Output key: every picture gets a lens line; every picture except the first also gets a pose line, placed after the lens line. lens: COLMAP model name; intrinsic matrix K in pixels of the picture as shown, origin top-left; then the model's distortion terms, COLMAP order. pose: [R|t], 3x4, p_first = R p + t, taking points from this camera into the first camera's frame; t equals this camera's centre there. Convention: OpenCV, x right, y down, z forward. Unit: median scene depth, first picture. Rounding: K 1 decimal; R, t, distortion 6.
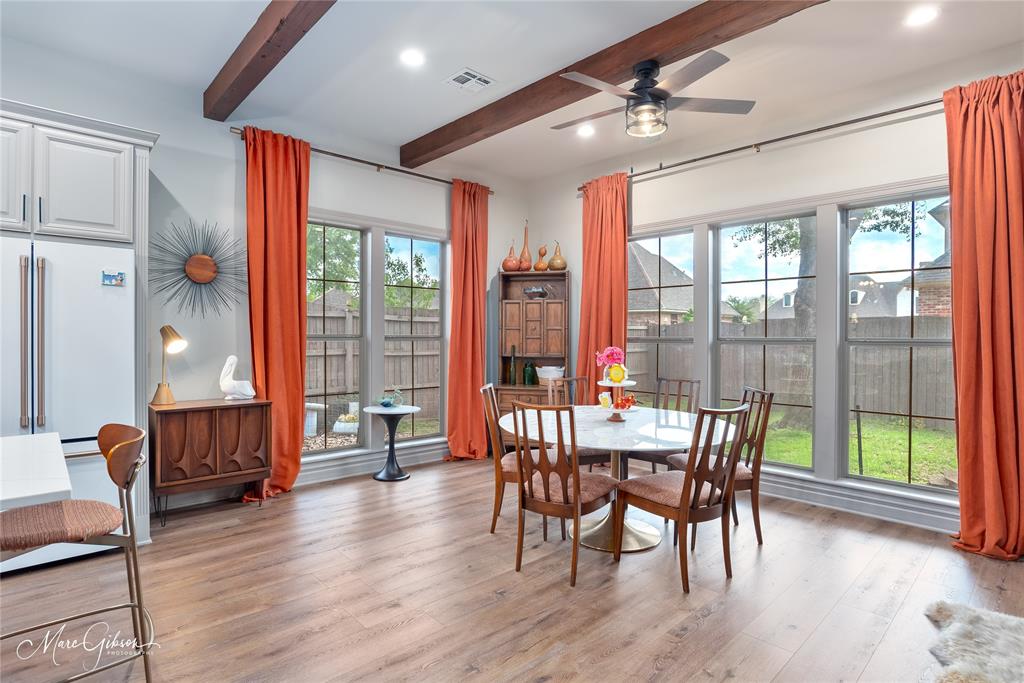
lens RADIAL K [[521.5, 0, 509.6], [0, 521.5, 340.7], [0, 0, 1]] dist [-0.018332, 0.000815]
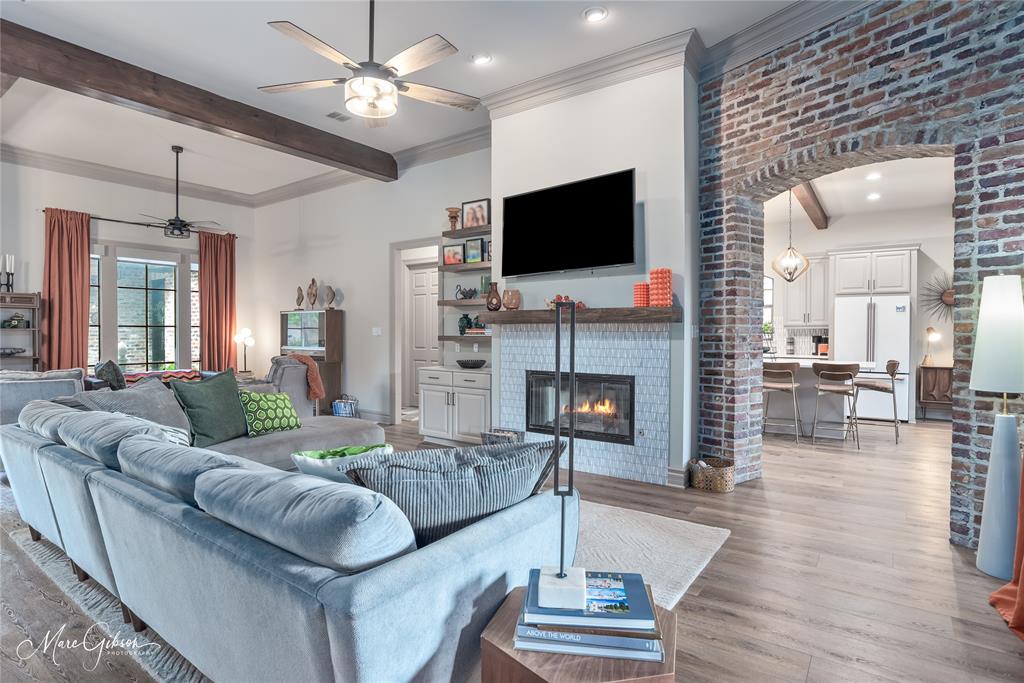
lens RADIAL K [[521.5, 0, 511.1], [0, 521.5, 343.8], [0, 0, 1]] dist [-0.018332, 0.000815]
pose [[0.197249, 0.018337, -0.980182, 1.057277], [-0.007927, 0.999822, 0.017109, 0.017038], [0.980321, 0.004396, 0.197359, -1.077086]]
